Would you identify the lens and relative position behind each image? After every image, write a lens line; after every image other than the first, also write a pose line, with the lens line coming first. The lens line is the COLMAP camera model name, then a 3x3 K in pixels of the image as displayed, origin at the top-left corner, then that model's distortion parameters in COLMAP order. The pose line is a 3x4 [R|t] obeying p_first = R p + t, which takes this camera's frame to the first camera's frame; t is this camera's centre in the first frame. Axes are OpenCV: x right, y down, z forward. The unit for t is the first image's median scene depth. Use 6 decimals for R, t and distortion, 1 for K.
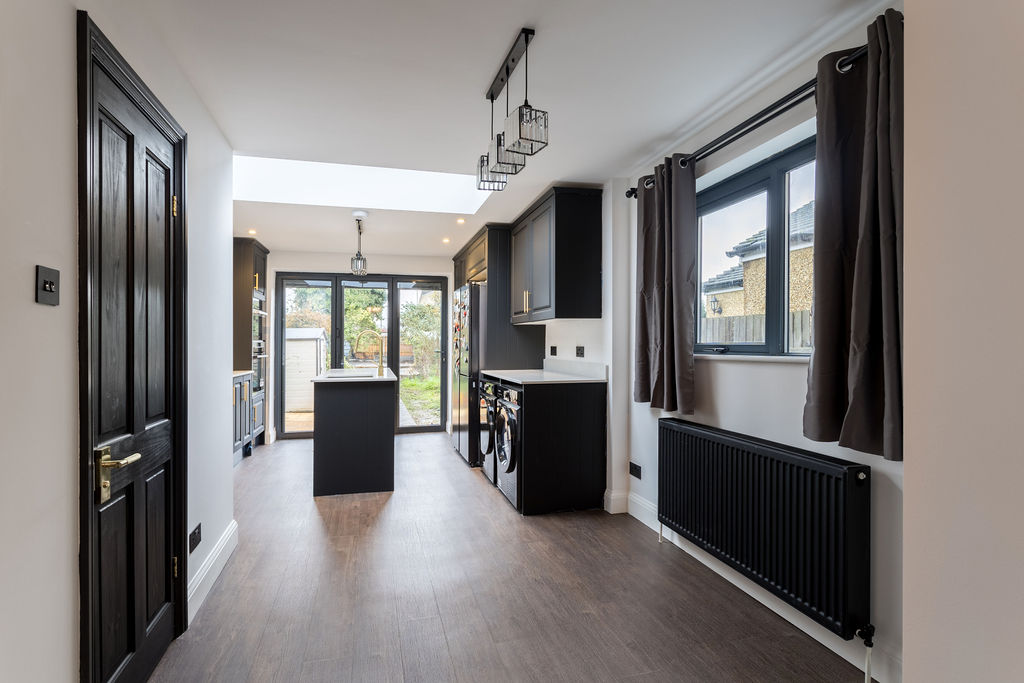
lens RADIAL K [[526.6, 0, 499.5], [0, 526.6, 325.7], [0, 0, 1]] dist [-0.000481, 0.000142]
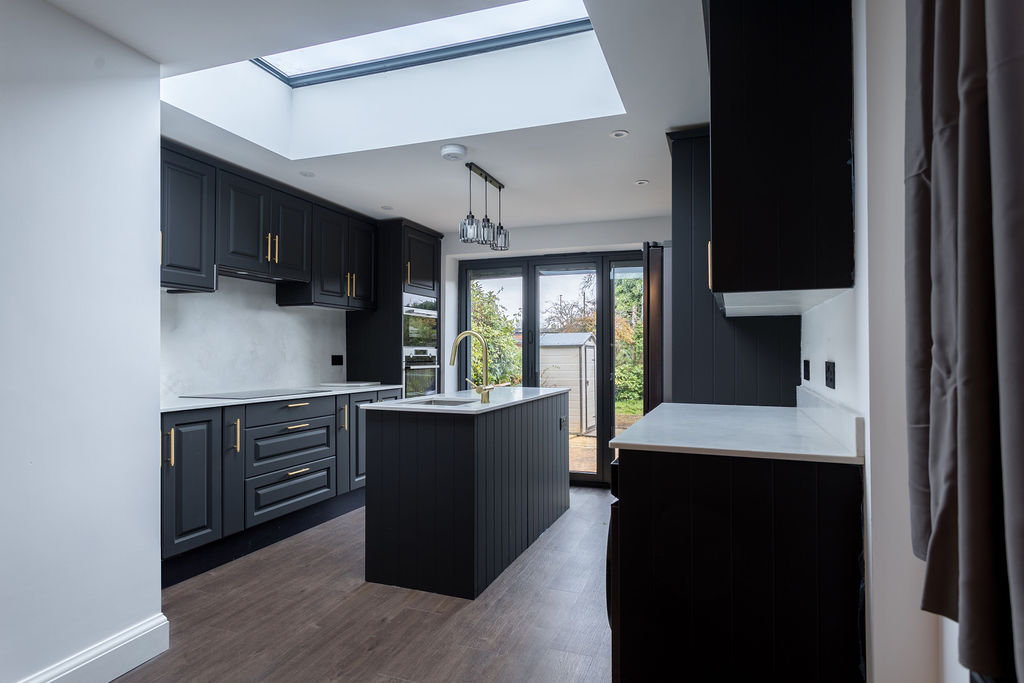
lens RADIAL K [[582.6, 0, 507.6], [0, 582.6, 353.2], [0, 0, 1]] dist [0.001879, 0.000996]
pose [[0.819221, 0.006048, -0.573446, 0.217936], [0.015066, 0.999372, 0.032064, 0.015348], [0.573280, -0.034907, 0.818616, 0.508371]]
